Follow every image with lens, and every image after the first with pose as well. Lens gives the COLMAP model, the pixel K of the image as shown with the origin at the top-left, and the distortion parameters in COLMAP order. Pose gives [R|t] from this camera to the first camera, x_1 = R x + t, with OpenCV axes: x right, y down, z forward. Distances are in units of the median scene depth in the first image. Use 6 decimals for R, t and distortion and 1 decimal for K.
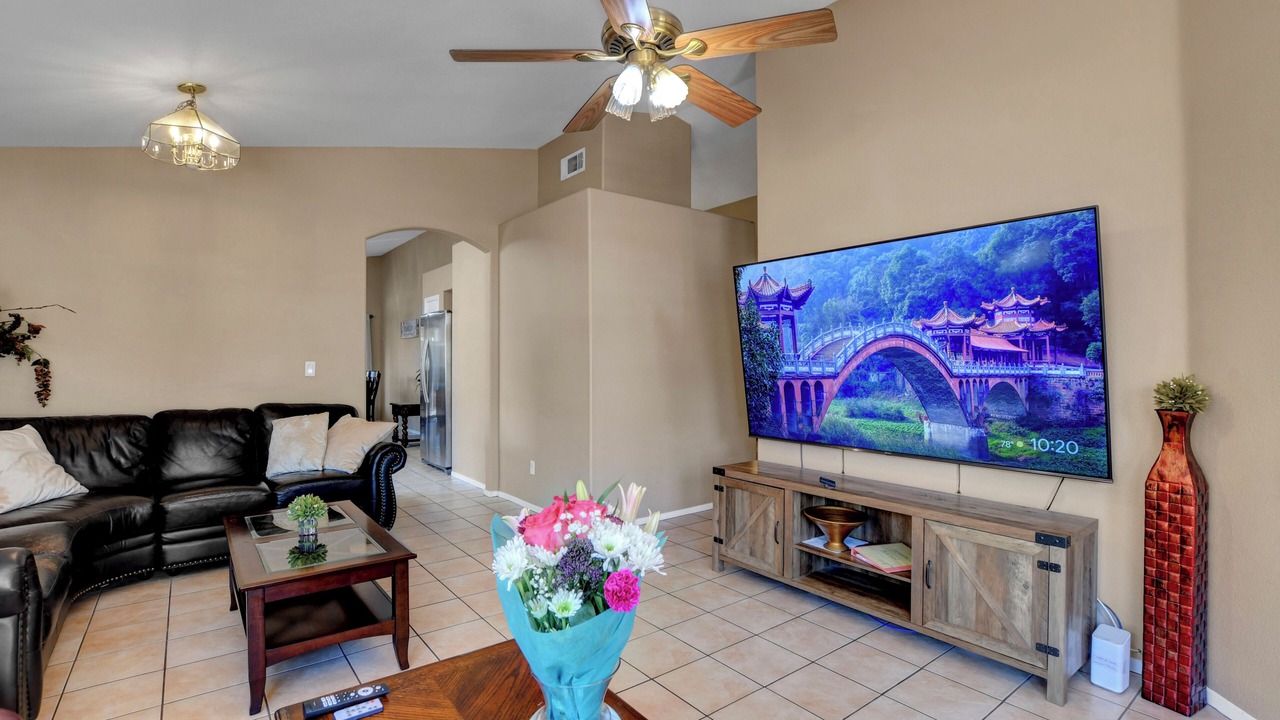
lens RADIAL K [[590.8, 0, 632.1], [0, 590.8, 362.0], [0, 0, 1]] dist [-0.029317, 0.001041]
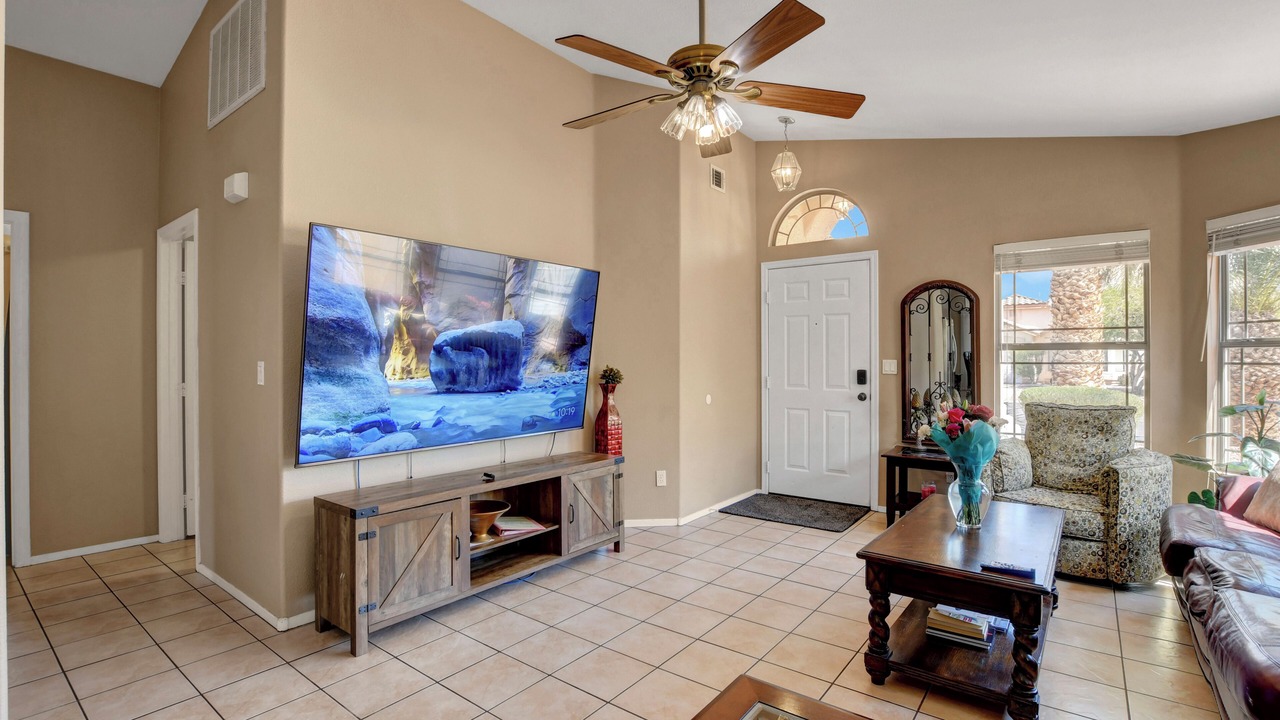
lens RADIAL K [[590.8, 0, 644.3], [0, 590.8, 355.5], [0, 0, 1]] dist [-0.029317, 0.001041]
pose [[-0.257063, 0.011151, 0.966330, -0.787882], [0.013154, 0.999881, -0.008039, 0.002270], [-0.966305, 0.010645, -0.257179, 1.049150]]
